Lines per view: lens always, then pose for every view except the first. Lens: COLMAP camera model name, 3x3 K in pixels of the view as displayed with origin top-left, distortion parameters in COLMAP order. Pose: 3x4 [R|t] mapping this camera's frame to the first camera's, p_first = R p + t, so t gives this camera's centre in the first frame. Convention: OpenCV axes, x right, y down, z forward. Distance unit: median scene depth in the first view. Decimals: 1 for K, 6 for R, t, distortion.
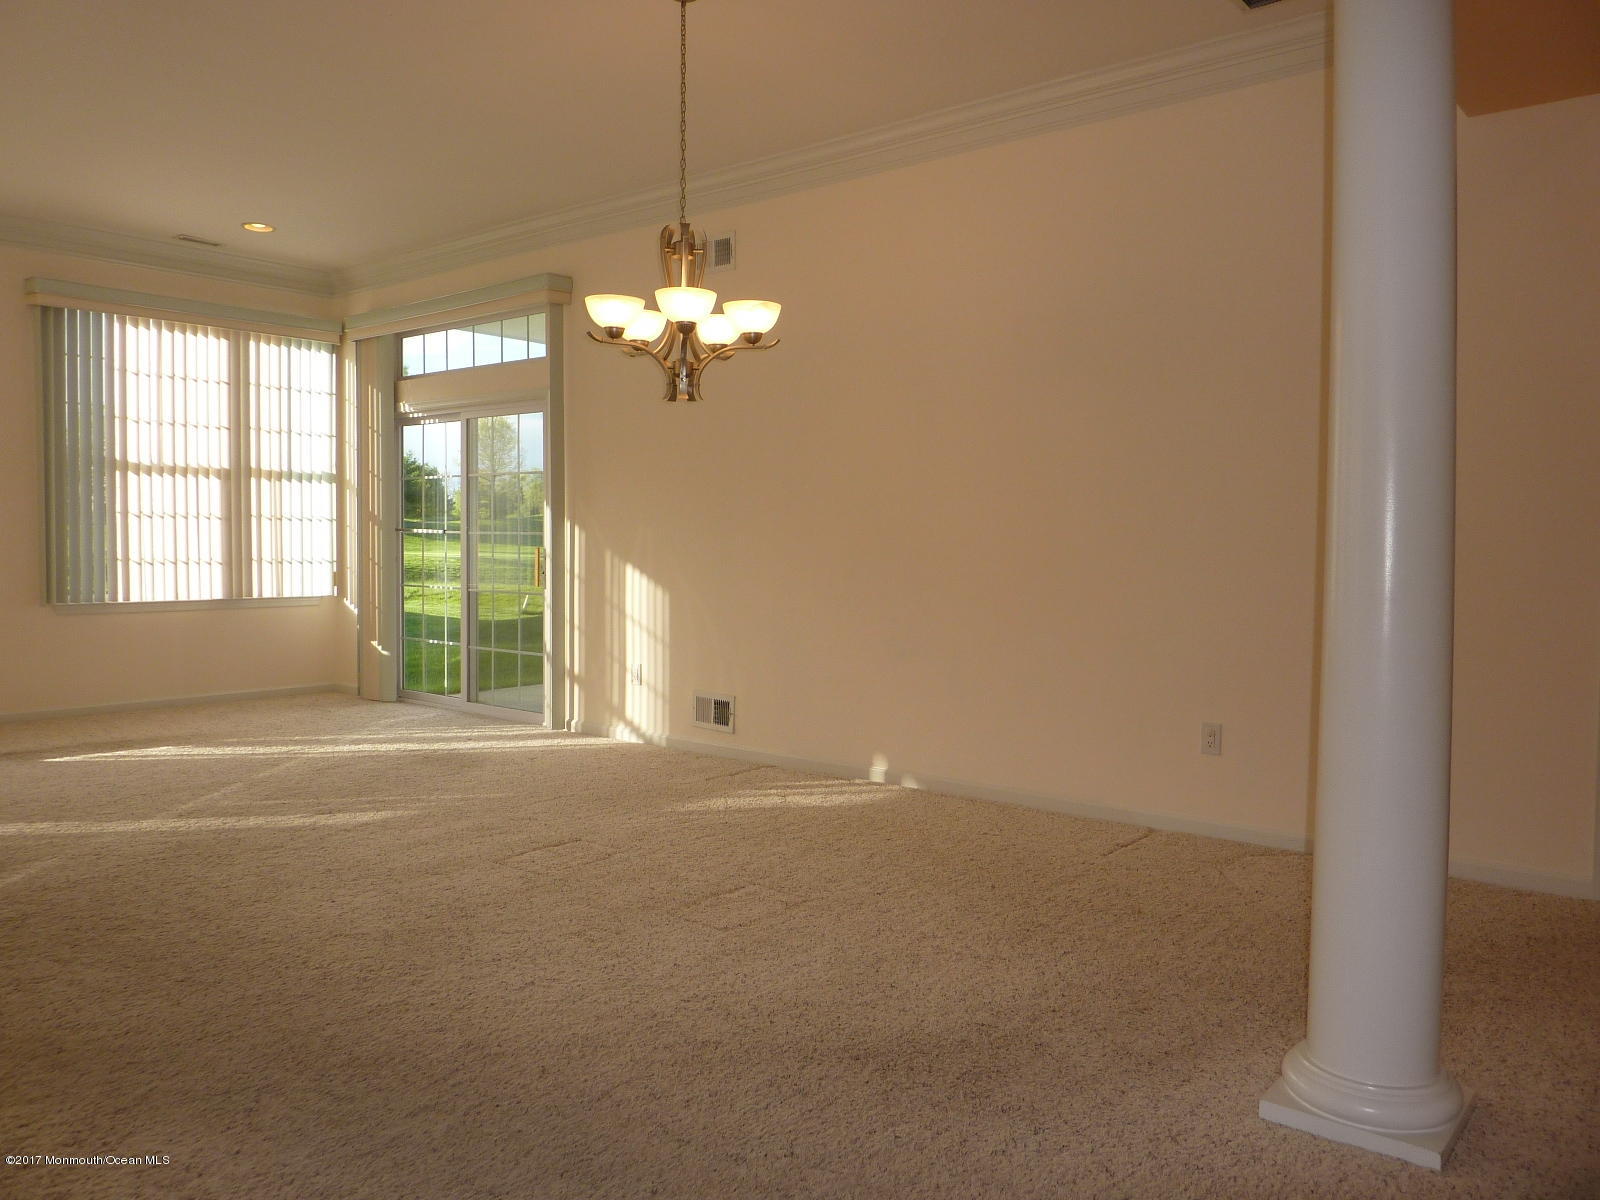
lens RADIAL K [[1198.6, 0, 808.6], [0, 1198.6, 600.0], [0, 0, 1]] dist [-0.038467, 0.001040]
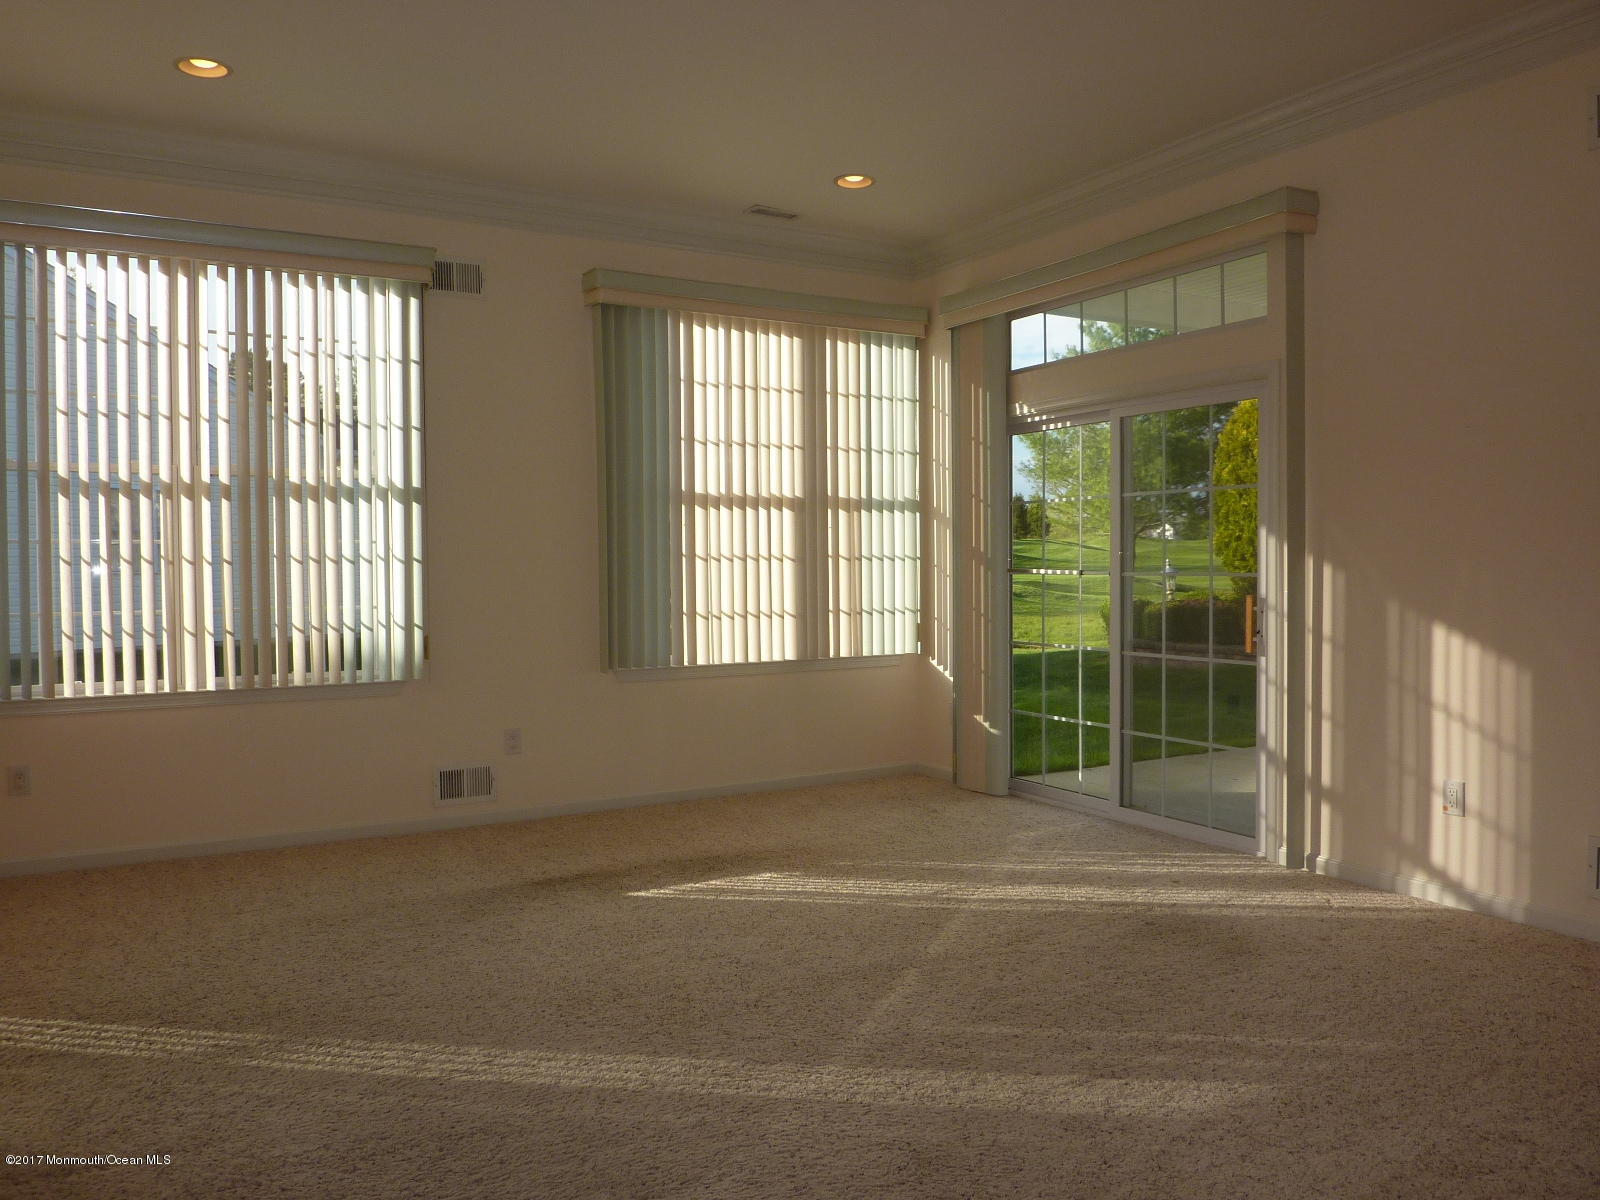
lens RADIAL K [[1216.3, 0, 790.9], [0, 1216.3, 588.1], [0, 0, 1]] dist [-0.012379, -0.000270]
pose [[0.932178, -0.010980, -0.361833, -0.207940], [-0.000147, 0.999528, -0.030710, -0.025268], [0.361999, 0.028680, 0.931737, 0.241391]]
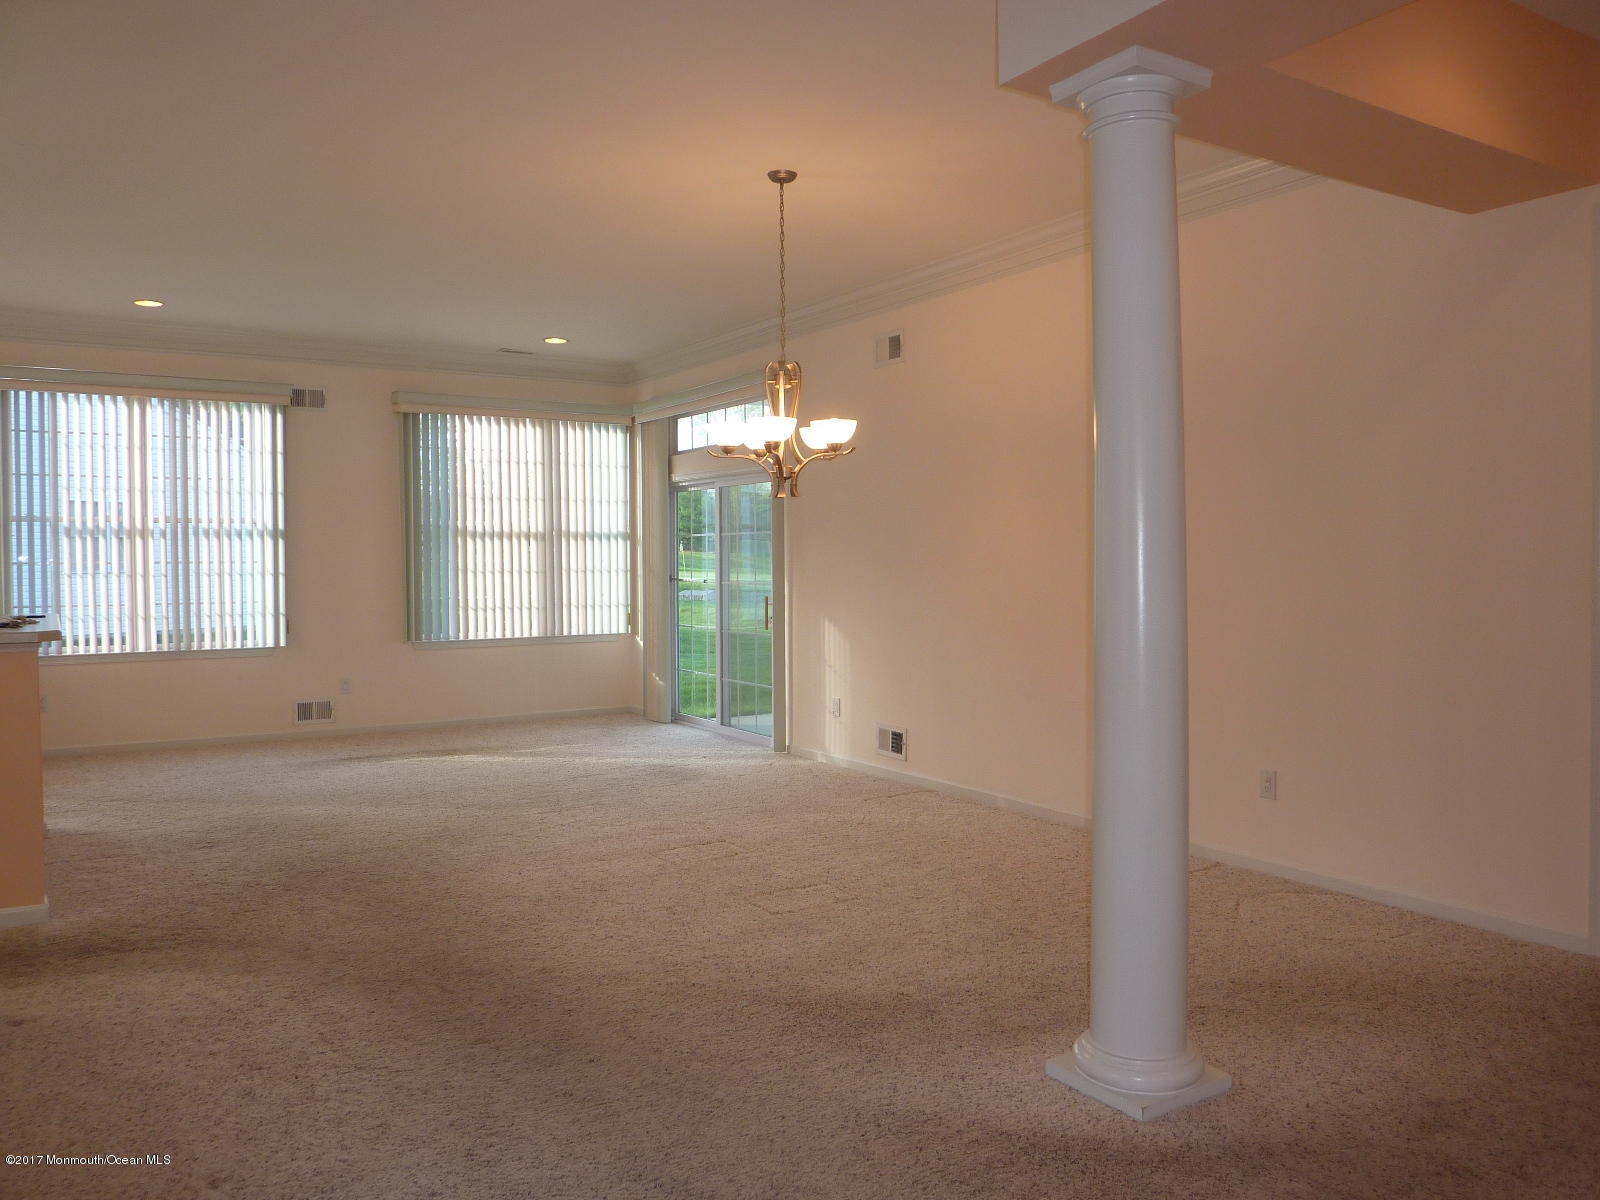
lens RADIAL K [[1193.5, 0, 793.1], [0, 1193.5, 590.7], [0, 0, 1]] dist [-0.025245, -0.006908]
pose [[0.948825, -0.006608, -0.315733, 0.159625], [-0.001123, 0.999704, -0.024297, -0.020039], [0.315800, 0.023408, 0.948537, -0.104285]]
